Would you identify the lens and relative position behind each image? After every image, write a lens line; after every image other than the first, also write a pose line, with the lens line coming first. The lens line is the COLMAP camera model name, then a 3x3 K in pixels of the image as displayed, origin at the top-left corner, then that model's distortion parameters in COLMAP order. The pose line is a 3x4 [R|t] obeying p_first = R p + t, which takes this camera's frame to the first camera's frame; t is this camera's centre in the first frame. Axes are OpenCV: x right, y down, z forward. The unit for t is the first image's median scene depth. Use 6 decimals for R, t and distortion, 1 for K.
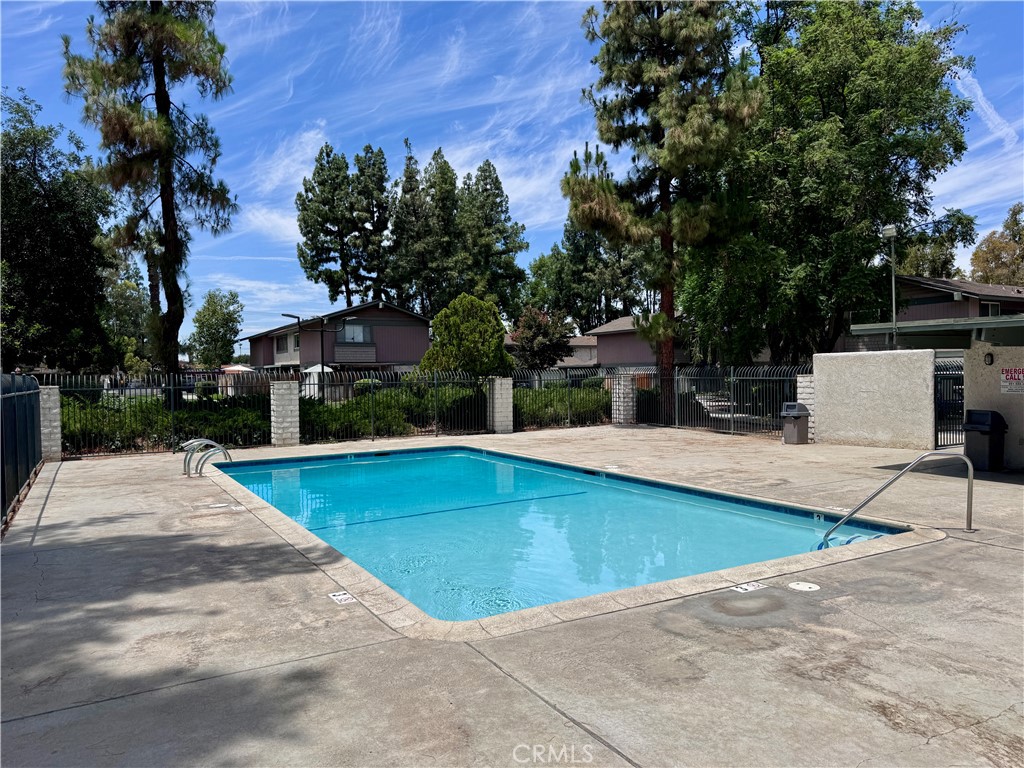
lens RADIAL K [[729.3, 0, 509.1], [0, 729.3, 378.7], [0, 0, 1]] dist [0.067751, -0.065853]
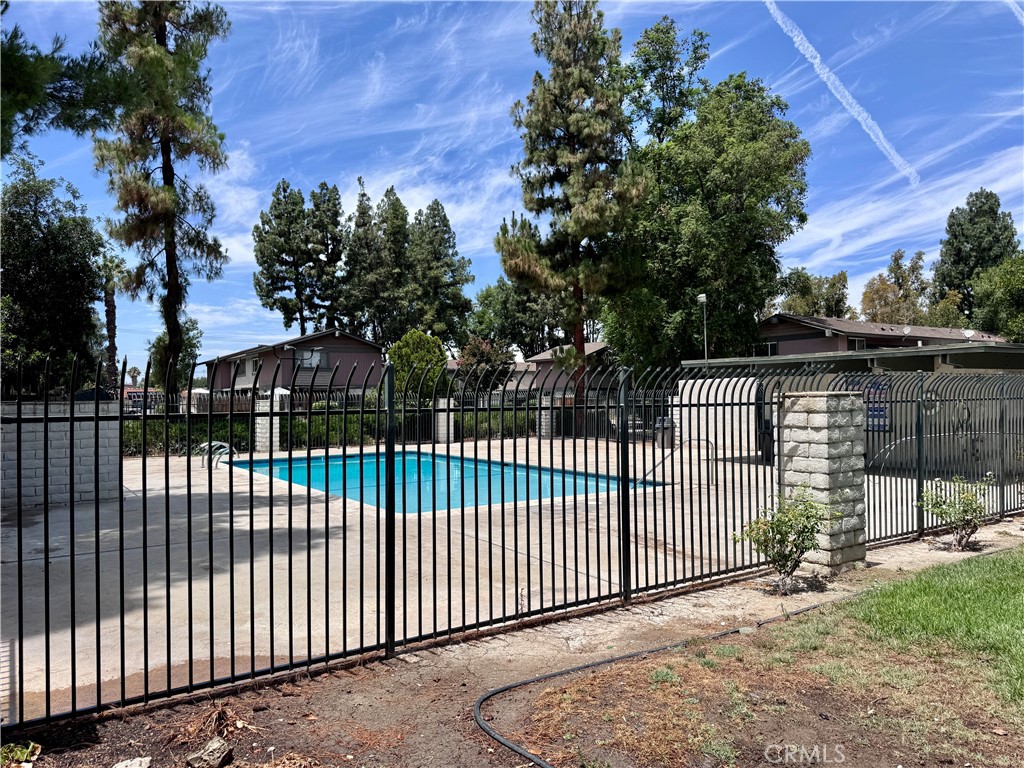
lens RADIAL K [[729.3, 0, 513.9], [0, 729.3, 394.1], [0, 0, 1]] dist [0.067751, -0.065853]
pose [[0.997186, 0.003828, 0.074866, 0.011676], [-0.002836, 0.999907, -0.013355, 0.006467], [-0.074910, 0.013105, 0.997104, -0.198893]]
